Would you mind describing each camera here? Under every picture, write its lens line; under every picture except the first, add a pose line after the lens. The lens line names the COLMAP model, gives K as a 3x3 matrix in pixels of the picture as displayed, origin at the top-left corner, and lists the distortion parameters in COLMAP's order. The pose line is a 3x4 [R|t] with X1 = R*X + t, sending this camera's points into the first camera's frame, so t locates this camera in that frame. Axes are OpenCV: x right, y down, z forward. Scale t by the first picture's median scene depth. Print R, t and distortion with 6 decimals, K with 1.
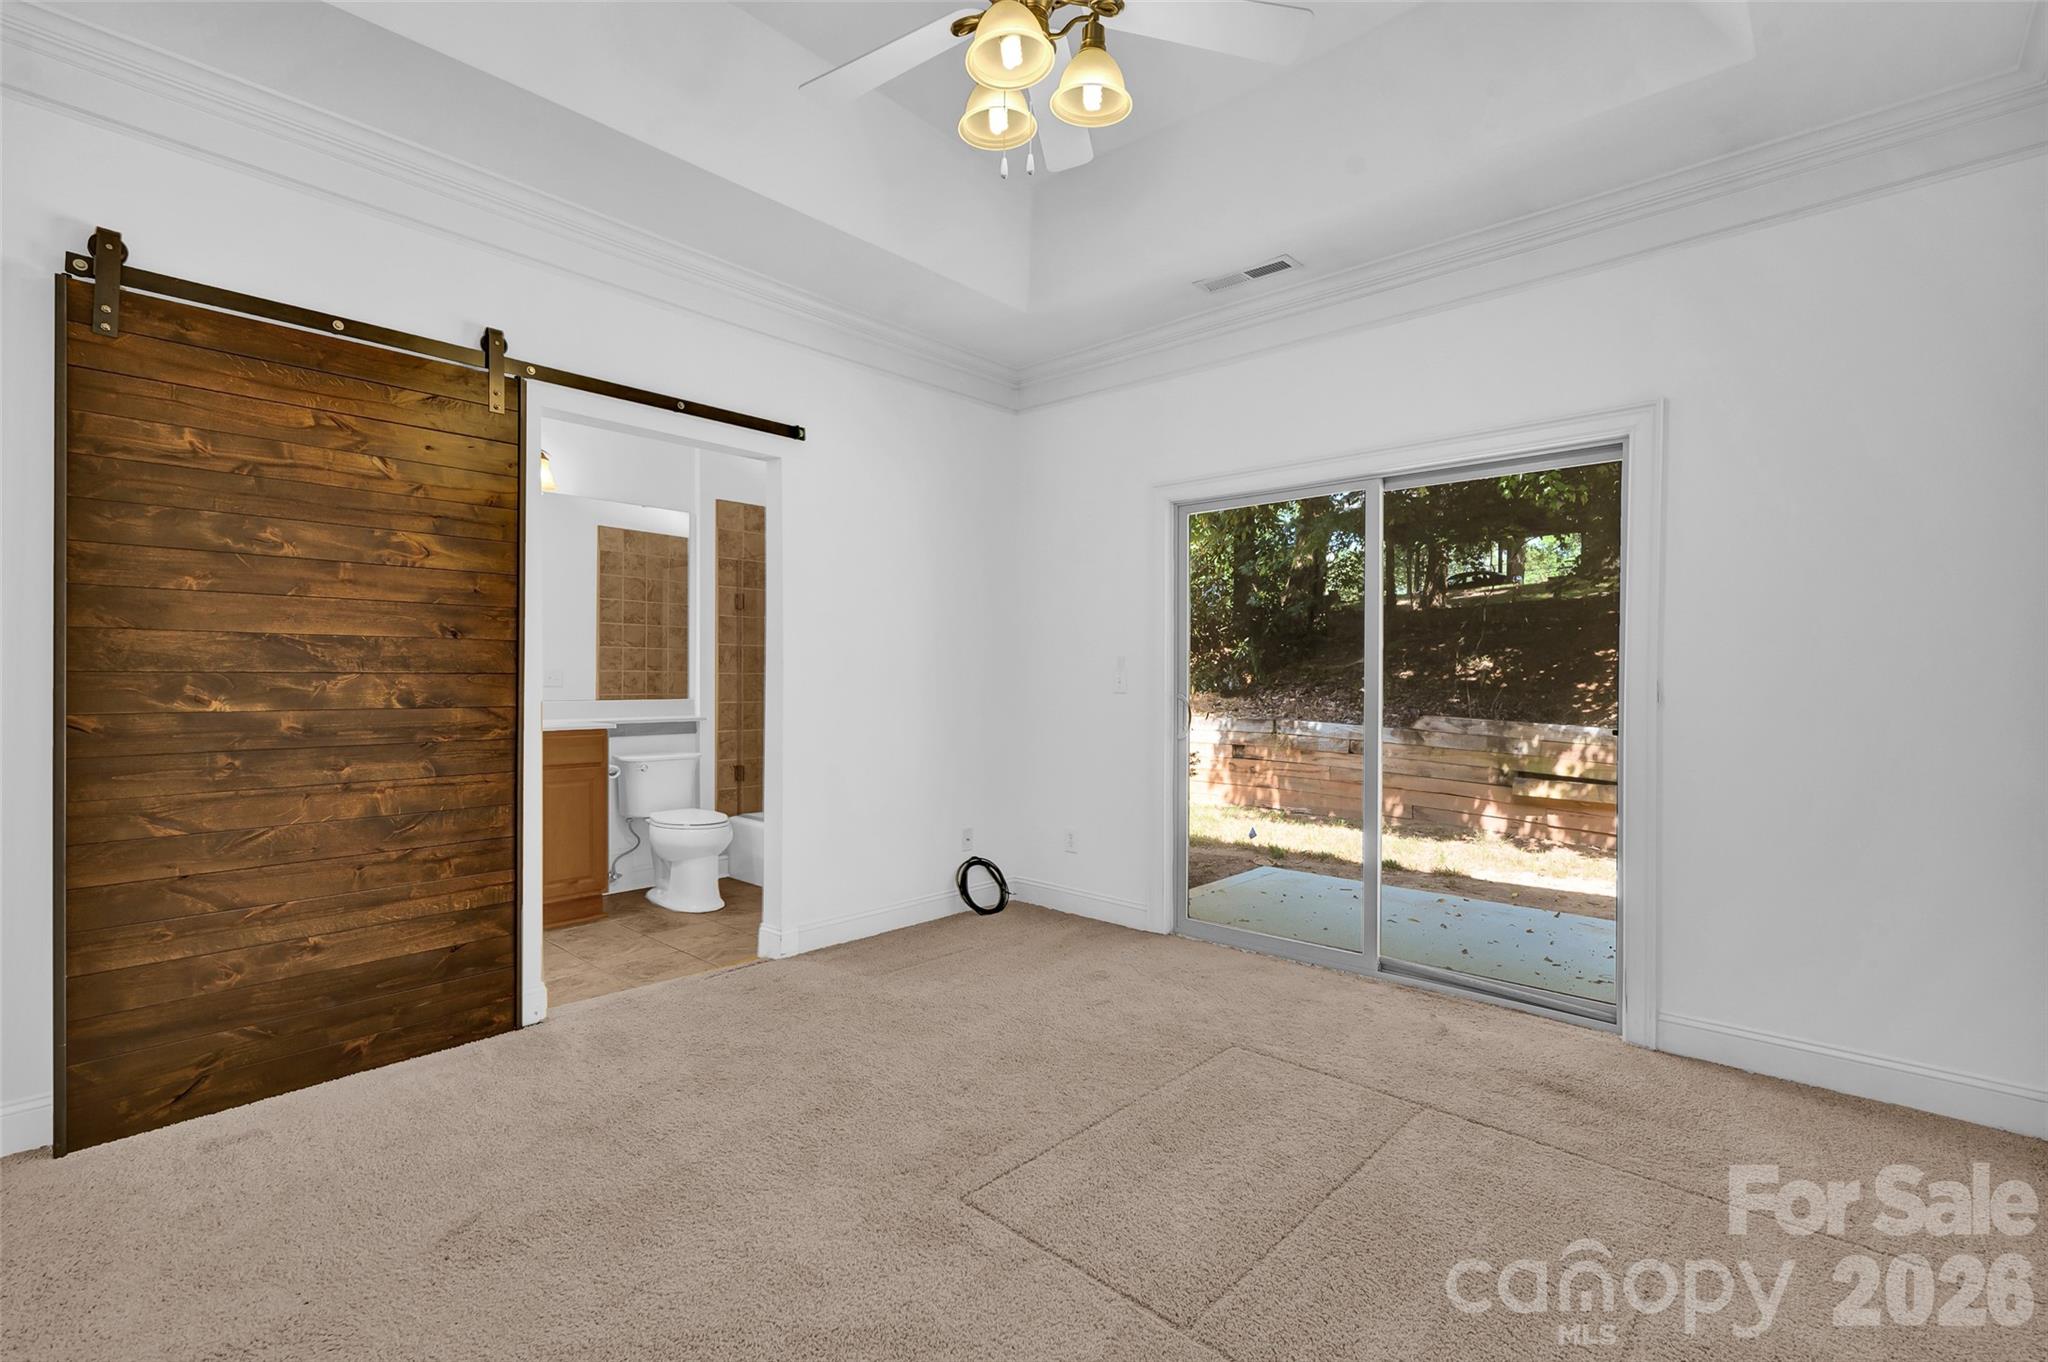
lens RADIAL K [[883.3, 0, 1031.2], [0, 883.3, 679.7], [0, 0, 1]] dist [0.002725, 0.000032]
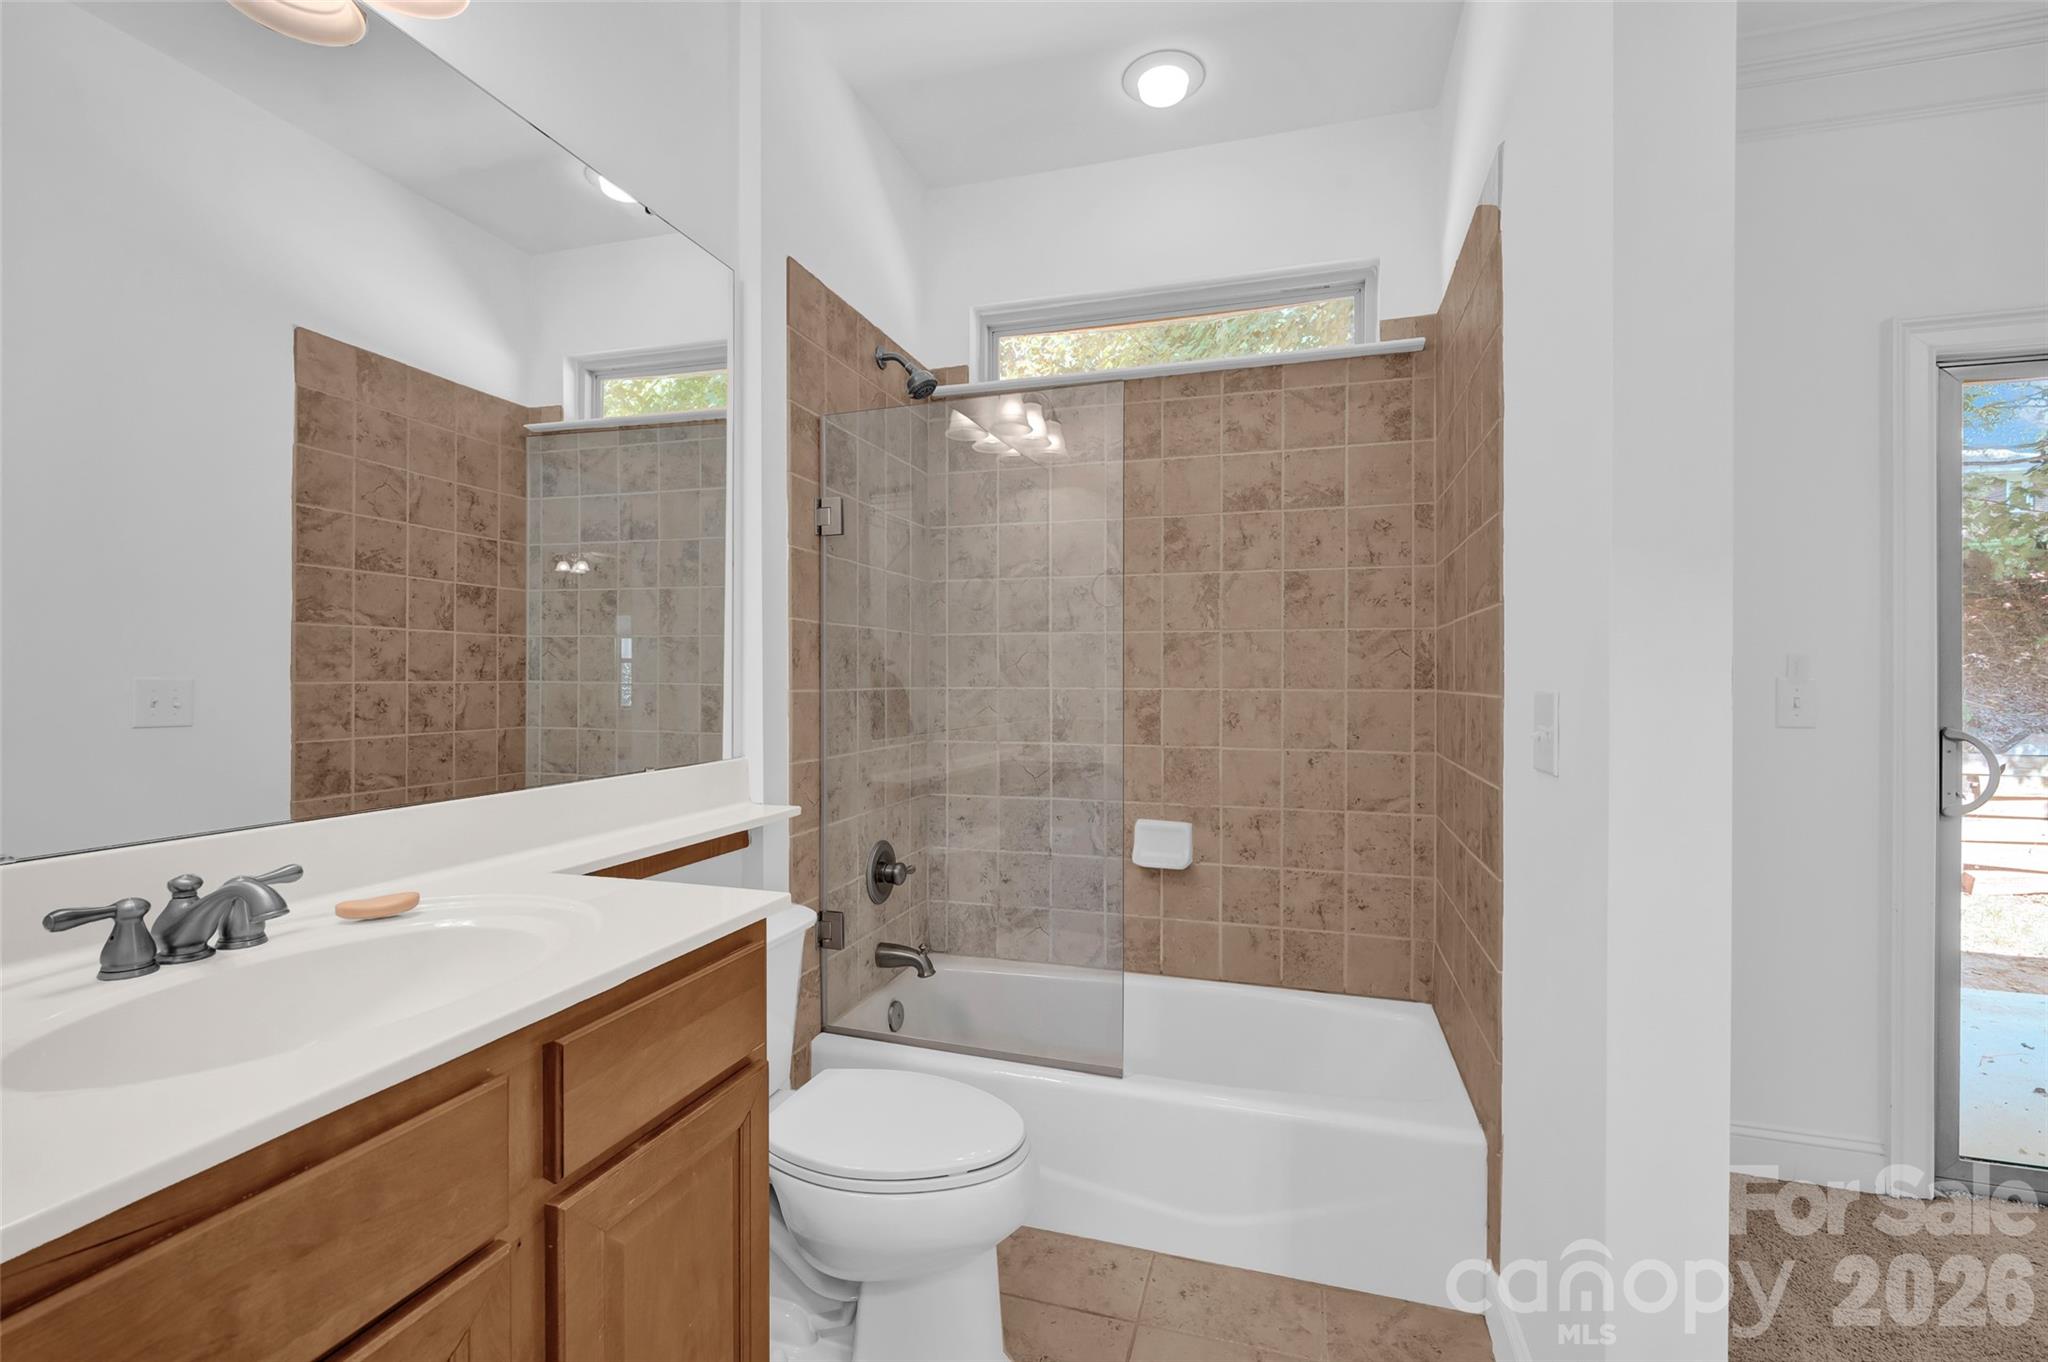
lens RADIAL K [[883.3, 0, 1017.7], [0, 883.3, 677.3], [0, 0, 1]] dist [0.002725, 0.000032]
pose [[0.912134, 0.001131, 0.409890, -0.350789], [0.001403, 0.999982, -0.005883, -0.009247], [-0.409889, 0.005941, 0.912116, 0.491061]]
